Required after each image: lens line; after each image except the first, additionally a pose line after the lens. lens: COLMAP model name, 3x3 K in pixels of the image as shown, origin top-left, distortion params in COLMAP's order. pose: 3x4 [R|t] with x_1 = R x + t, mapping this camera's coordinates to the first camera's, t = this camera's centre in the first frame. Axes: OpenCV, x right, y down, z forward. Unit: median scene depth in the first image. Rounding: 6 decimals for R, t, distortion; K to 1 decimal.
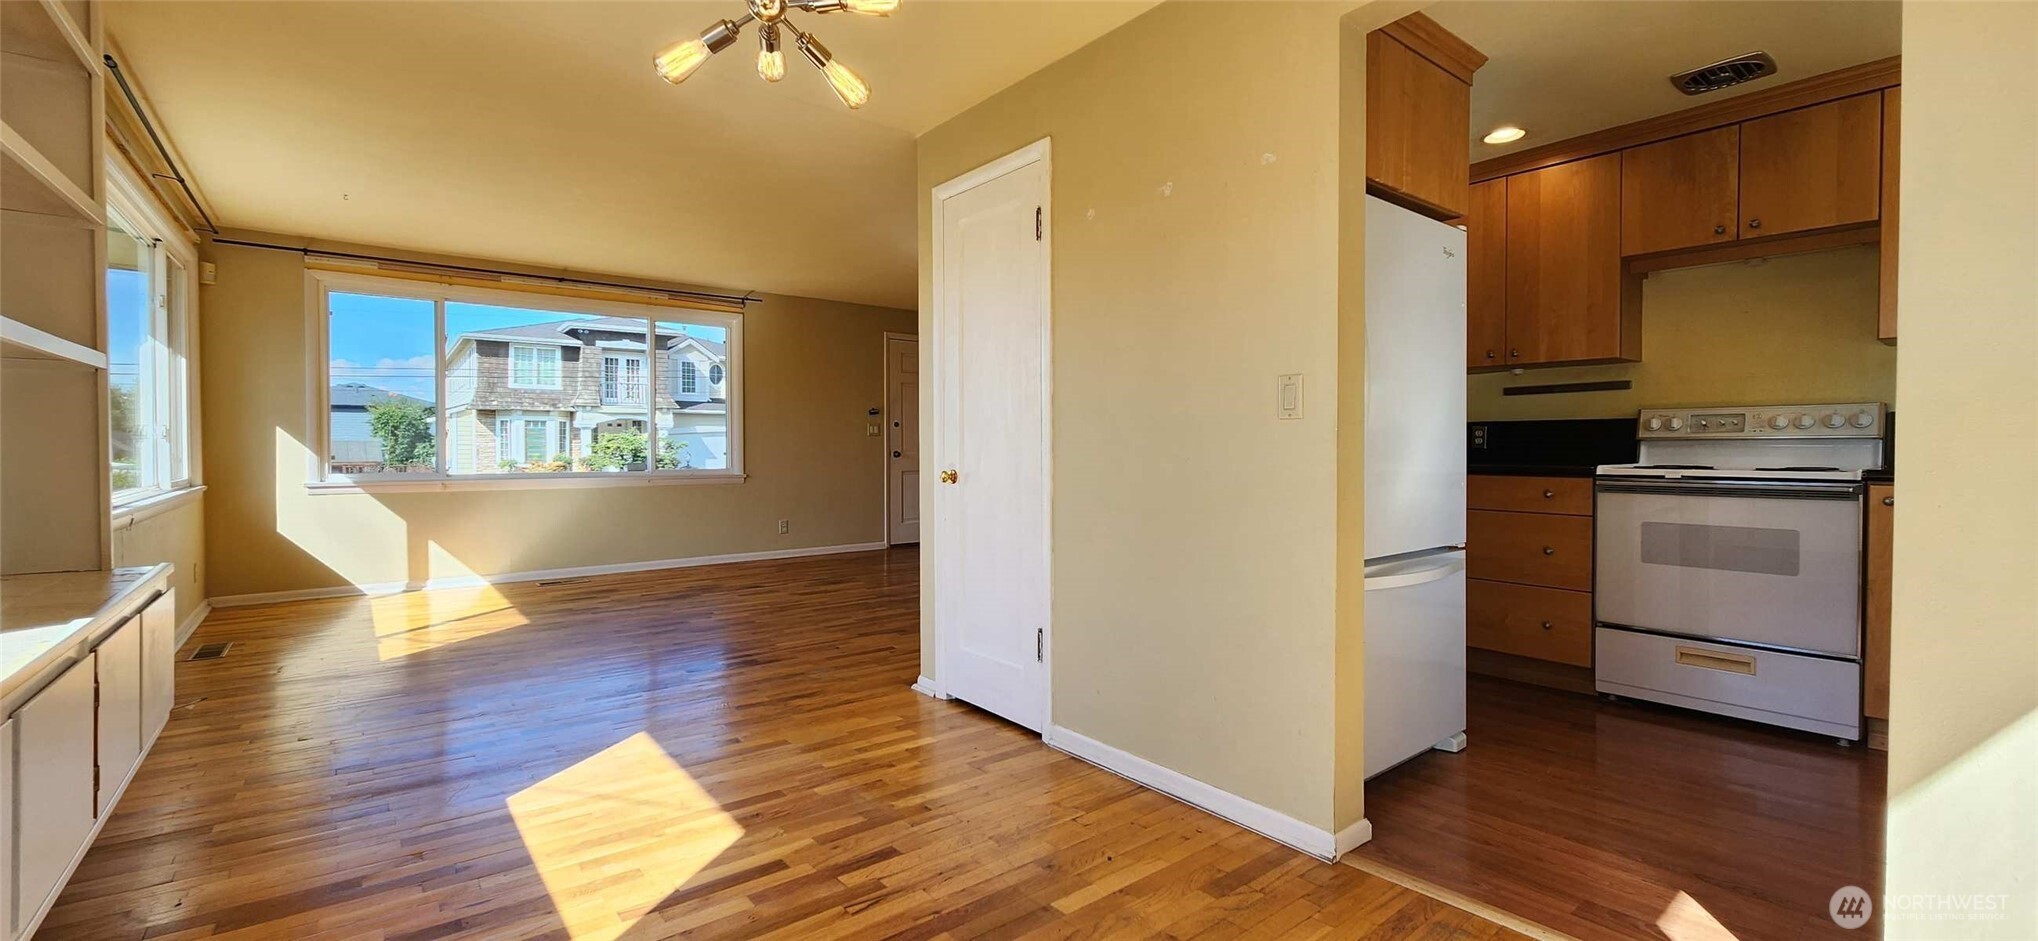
lens RADIAL K [[827.5, 0, 1026.7], [0, 827.5, 461.2], [0, 0, 1]] dist [0.002059, -0.003453]
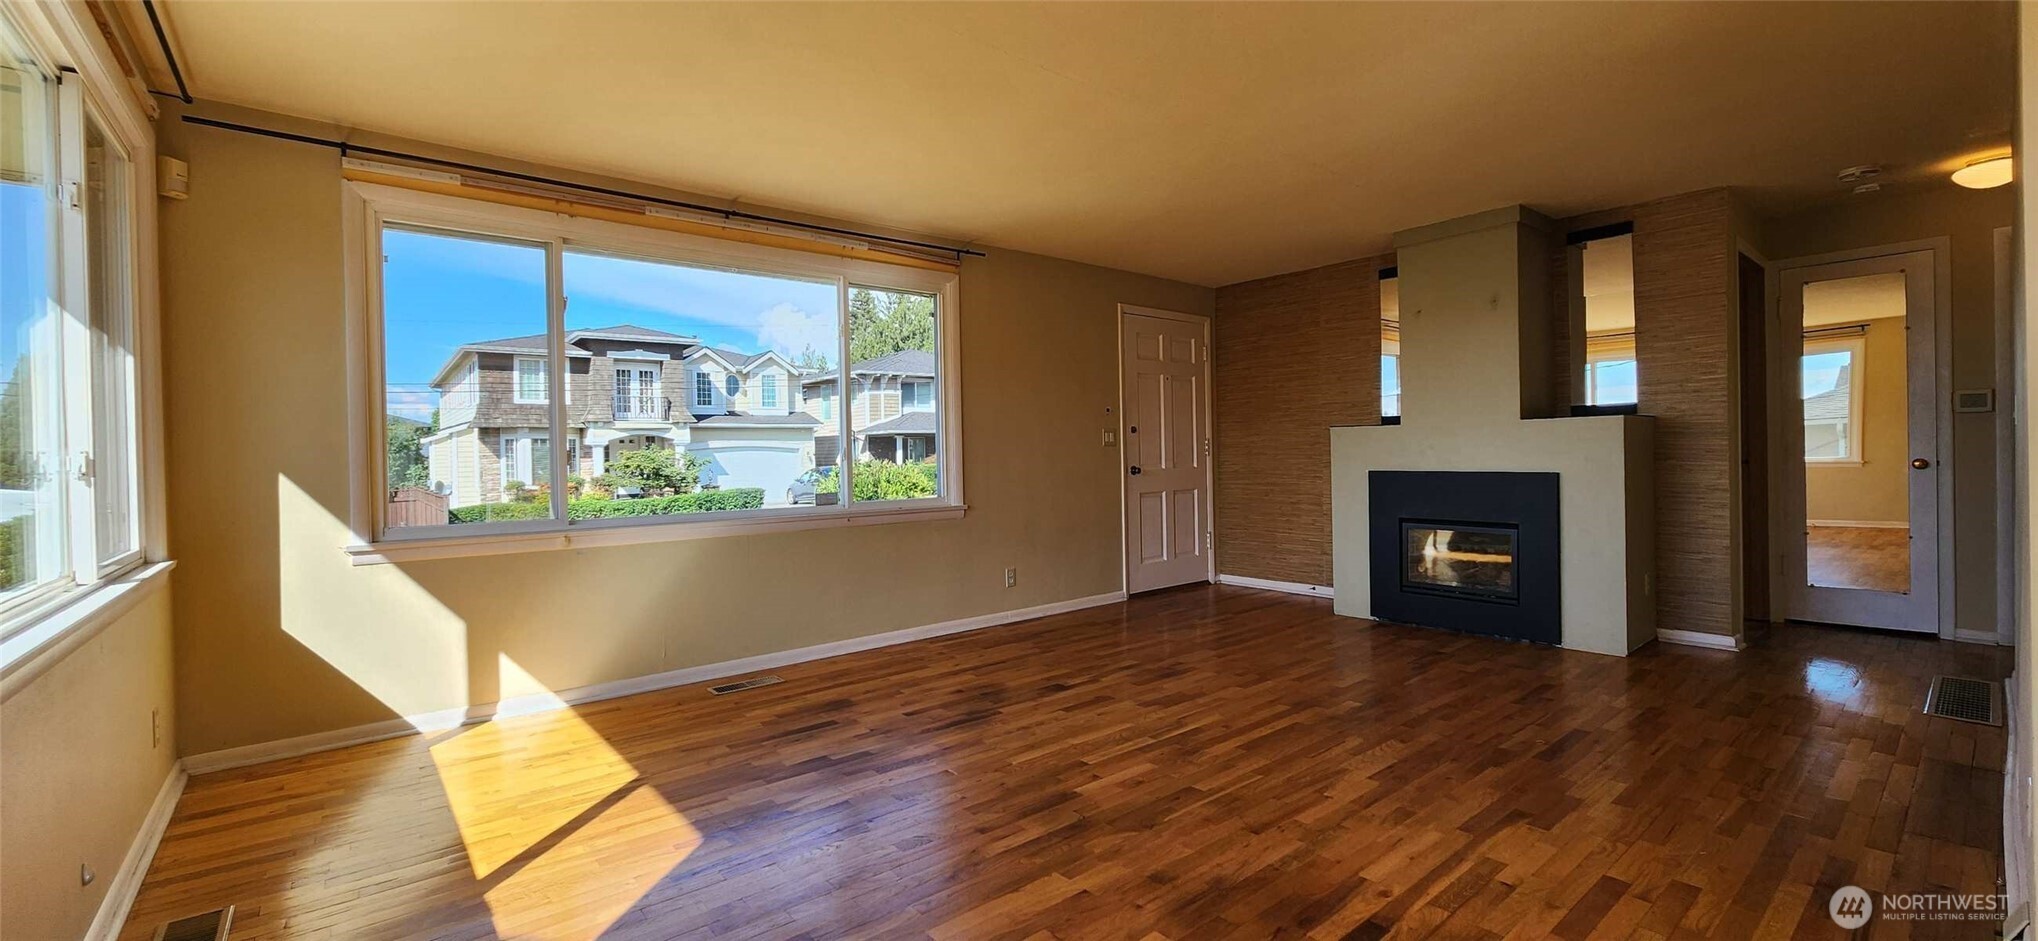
lens RADIAL K [[827.5, 0, 1026.7], [0, 827.5, 461.2], [0, 0, 1]] dist [0.002059, -0.003453]
pose [[0.999675, -0.021188, 0.014210, -0.076988], [0.021336, 0.999719, -0.010377, -0.003182], [-0.013987, 0.010677, 0.999845, 0.078660]]
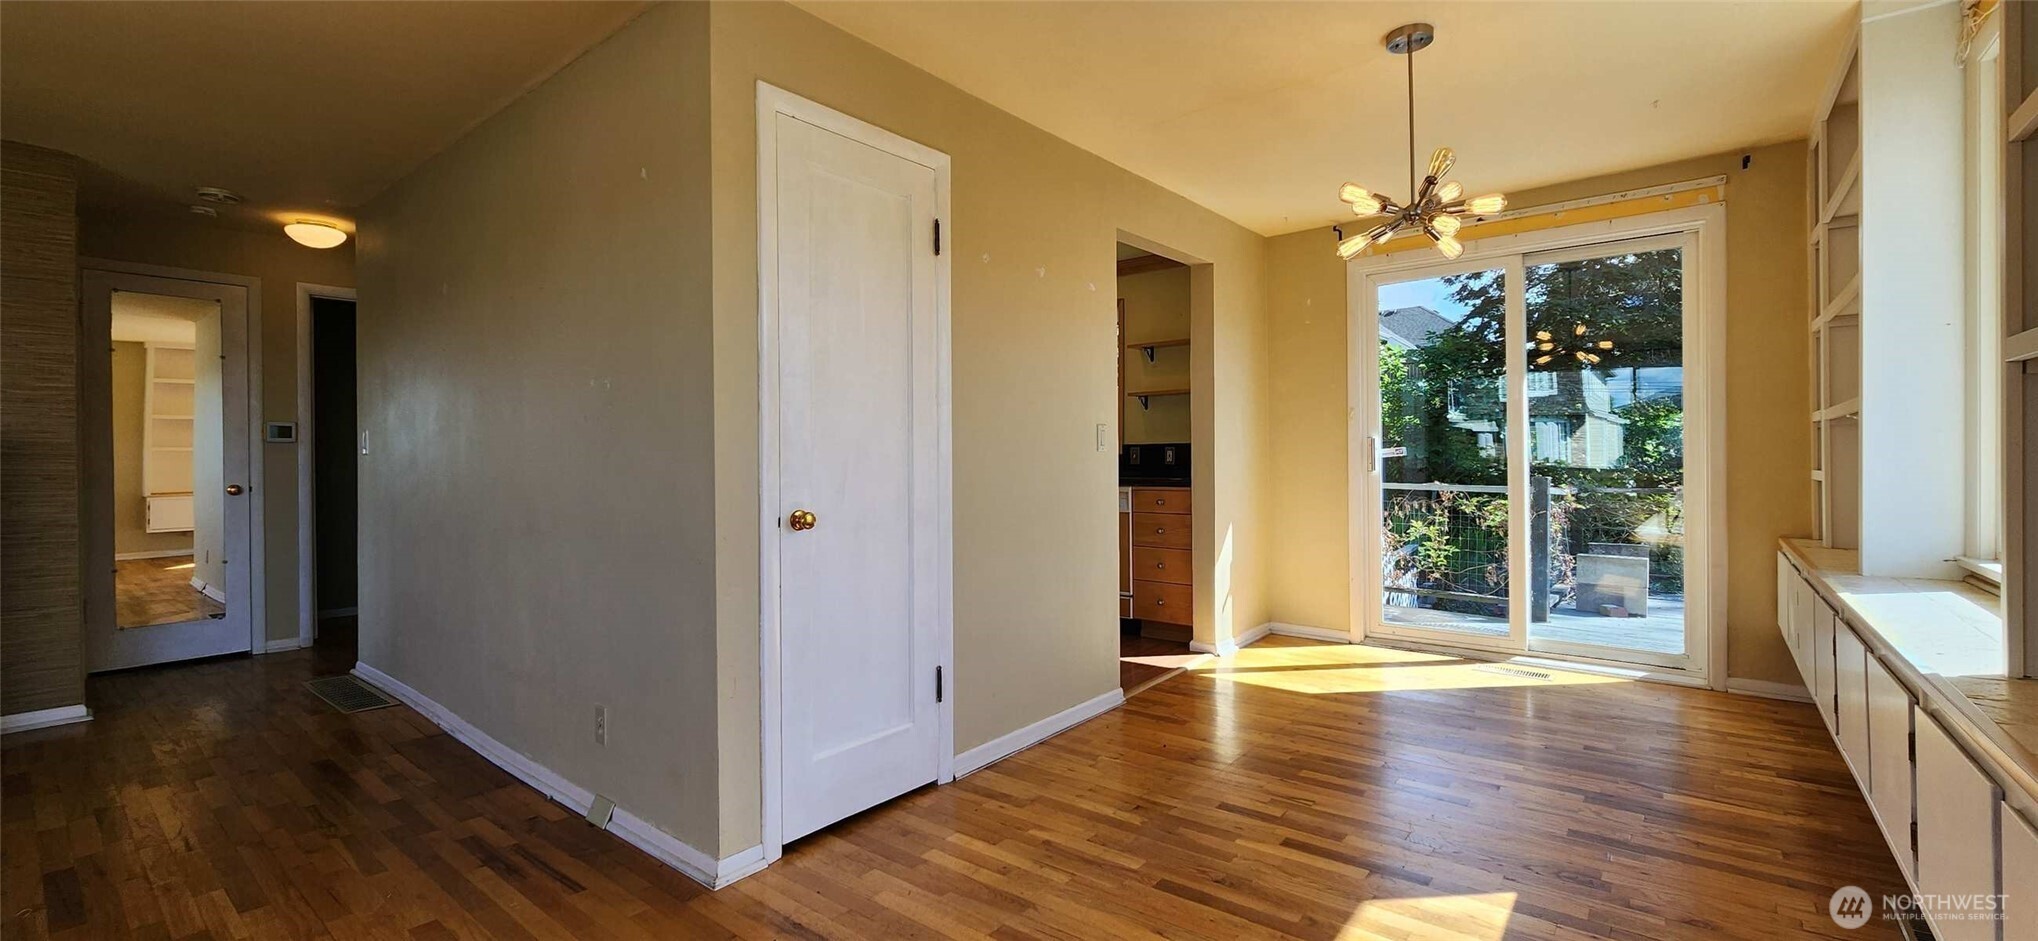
lens RADIAL K [[827.5, 0, 1026.7], [0, 827.5, 461.2], [0, 0, 1]] dist [0.002059, -0.003453]
pose [[-0.209666, -0.005338, 0.977758, -0.099276], [0.026109, 0.999598, 0.011056, -0.004191], [-0.977424, 0.027847, -0.209443, 0.117557]]
